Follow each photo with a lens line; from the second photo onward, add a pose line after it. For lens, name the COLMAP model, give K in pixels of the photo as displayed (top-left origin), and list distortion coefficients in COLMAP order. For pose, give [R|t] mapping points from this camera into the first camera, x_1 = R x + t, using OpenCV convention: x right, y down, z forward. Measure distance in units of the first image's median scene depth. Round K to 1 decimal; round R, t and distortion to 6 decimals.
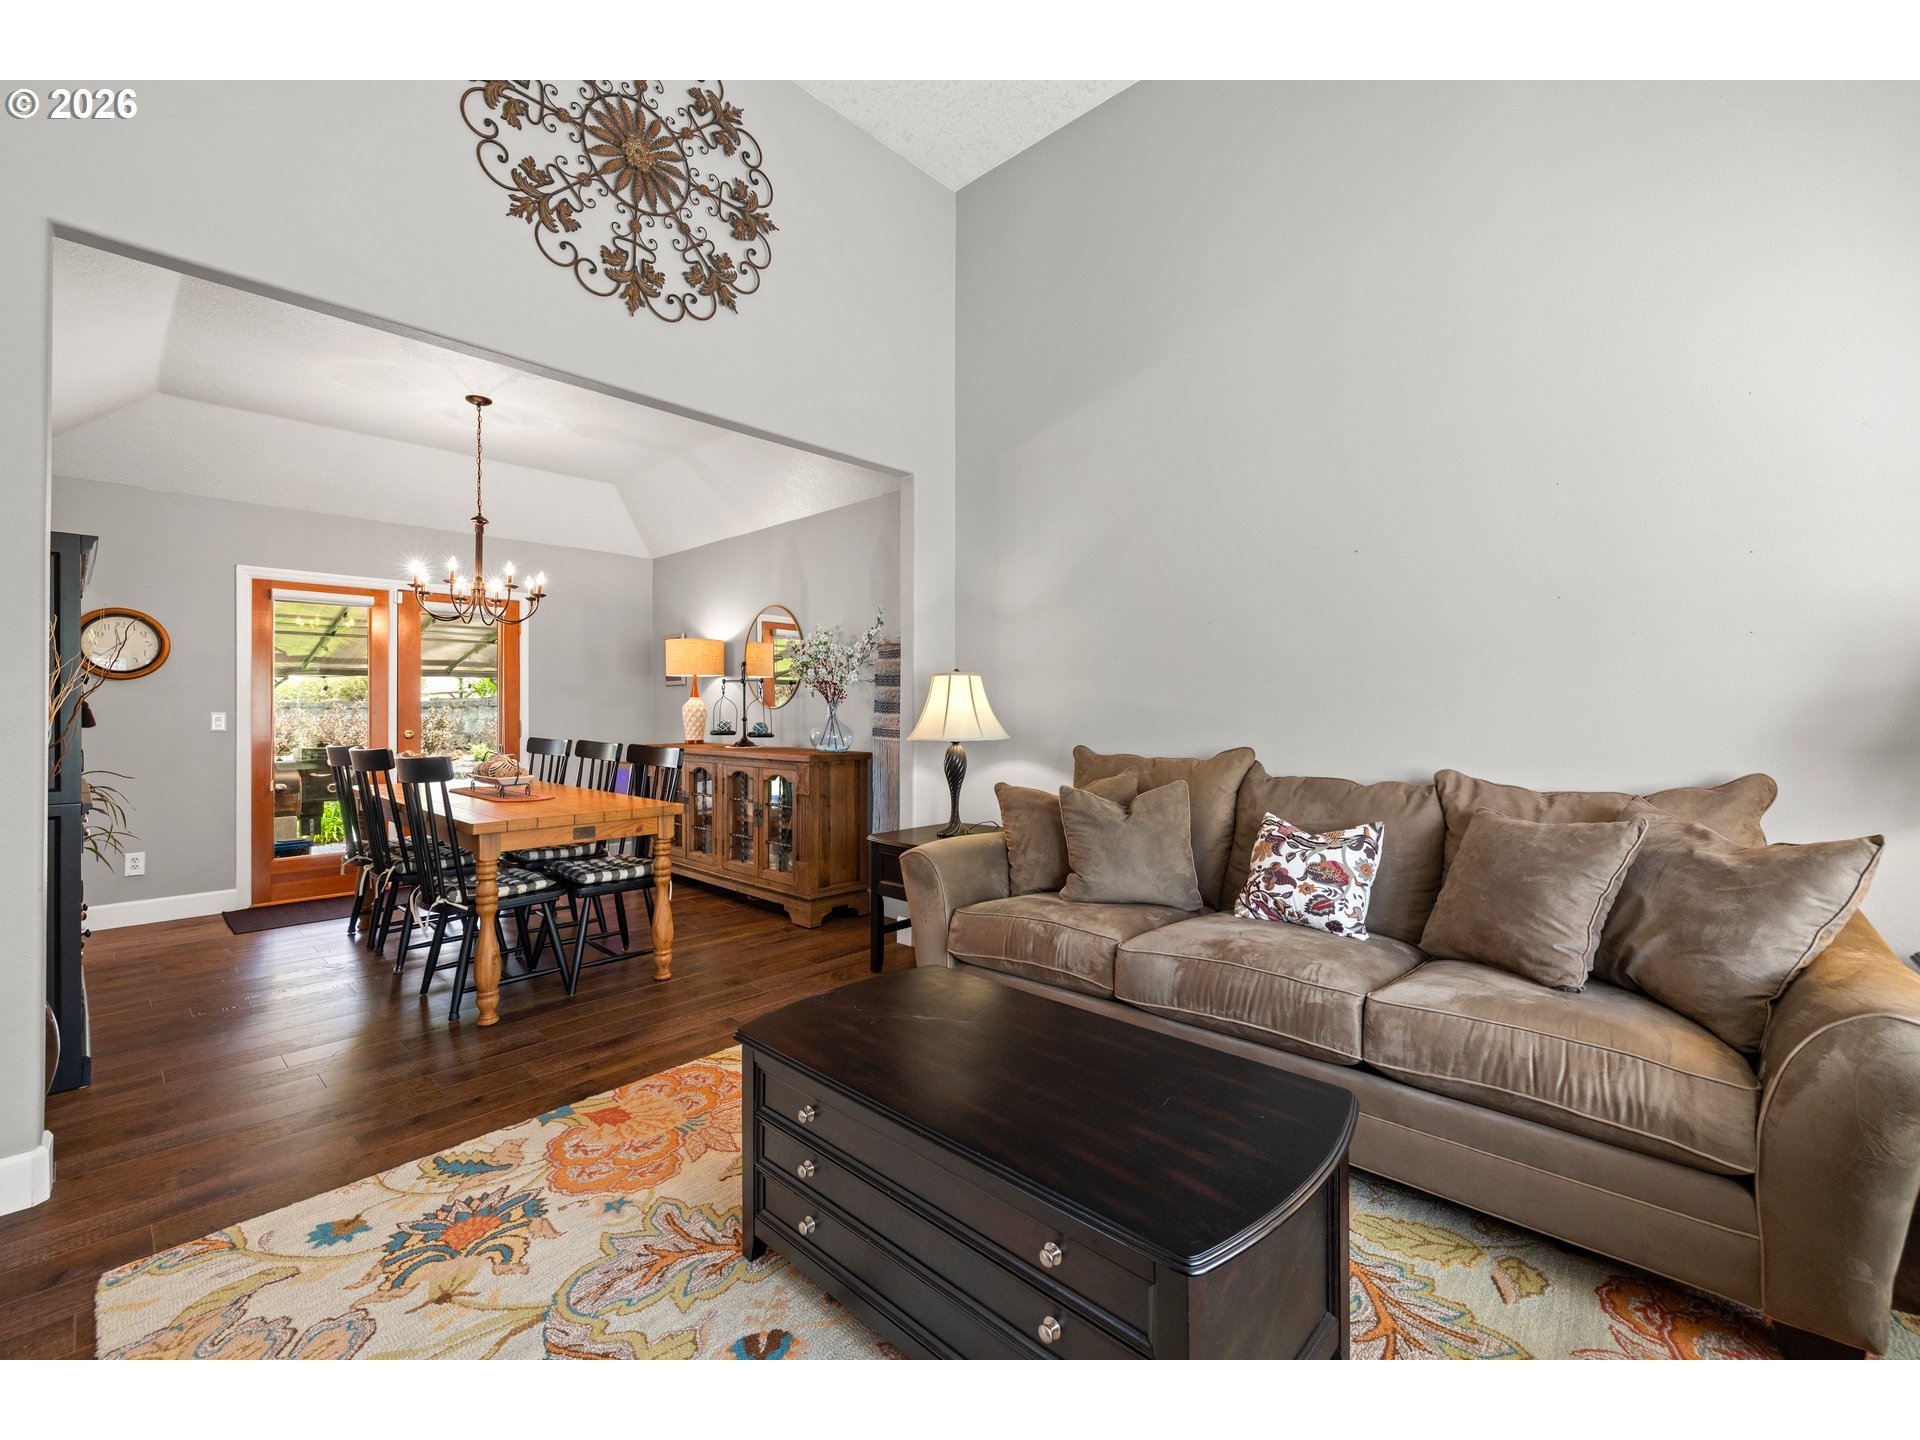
lens RADIAL K [[812.8, 0, 951.7], [0, 812.8, 710.7], [0, 0, 1]] dist [-0.000121, -0.000529]
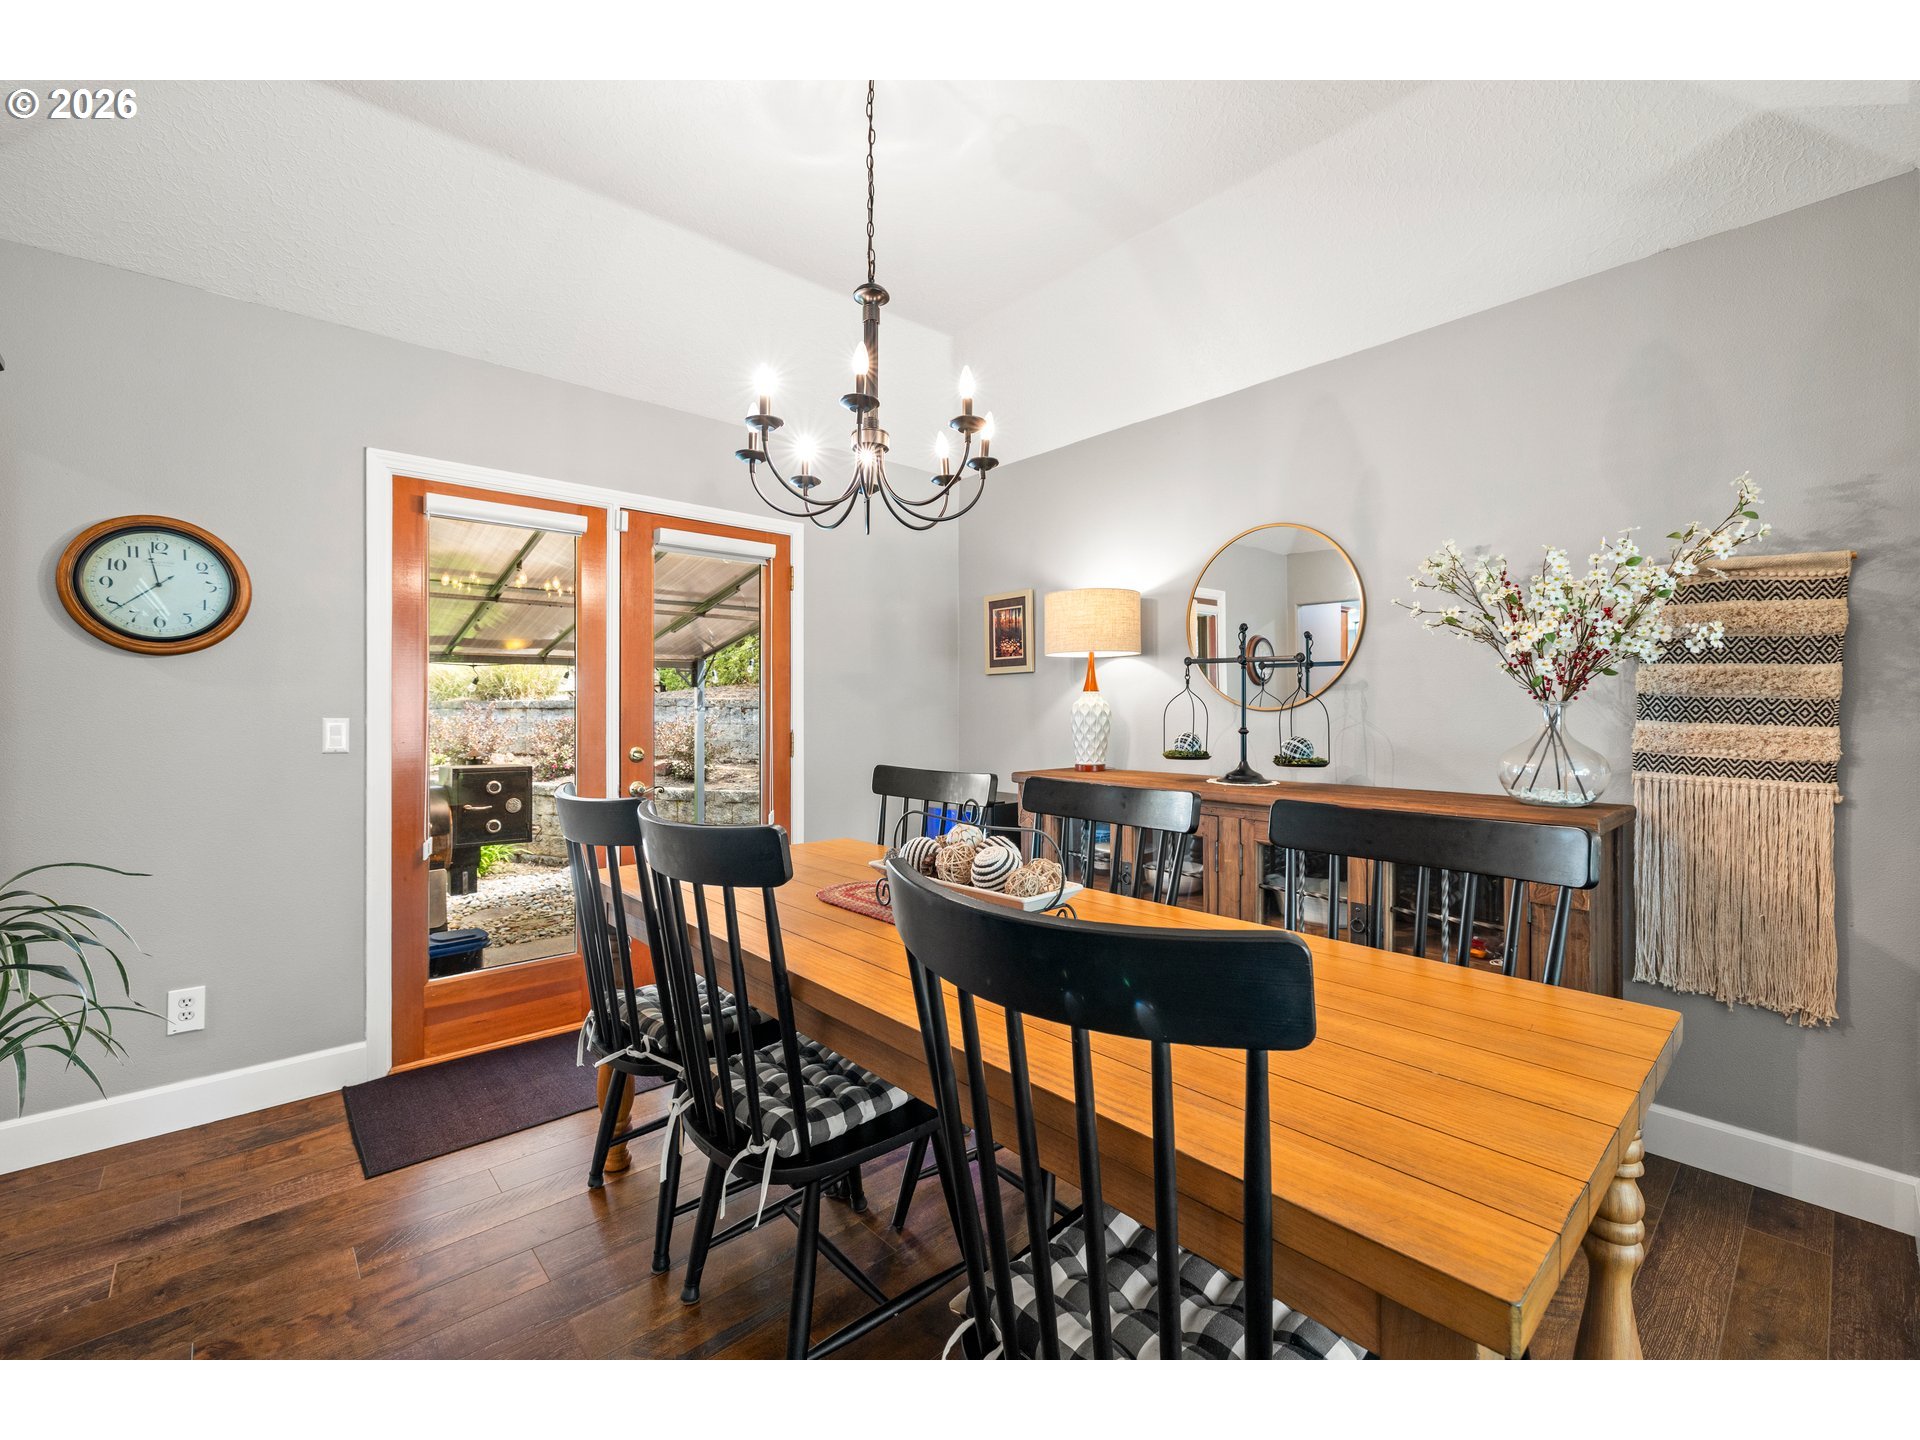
lens RADIAL K [[812.8, 0, 952.1], [0, 812.8, 711.6], [0, 0, 1]] dist [-0.000121, -0.000529]
pose [[0.996027, 0.001139, -0.089050, -0.428625], [-0.001021, 0.999999, 0.001369, -0.003148], [0.089051, -0.001273, 0.996026, 0.478537]]
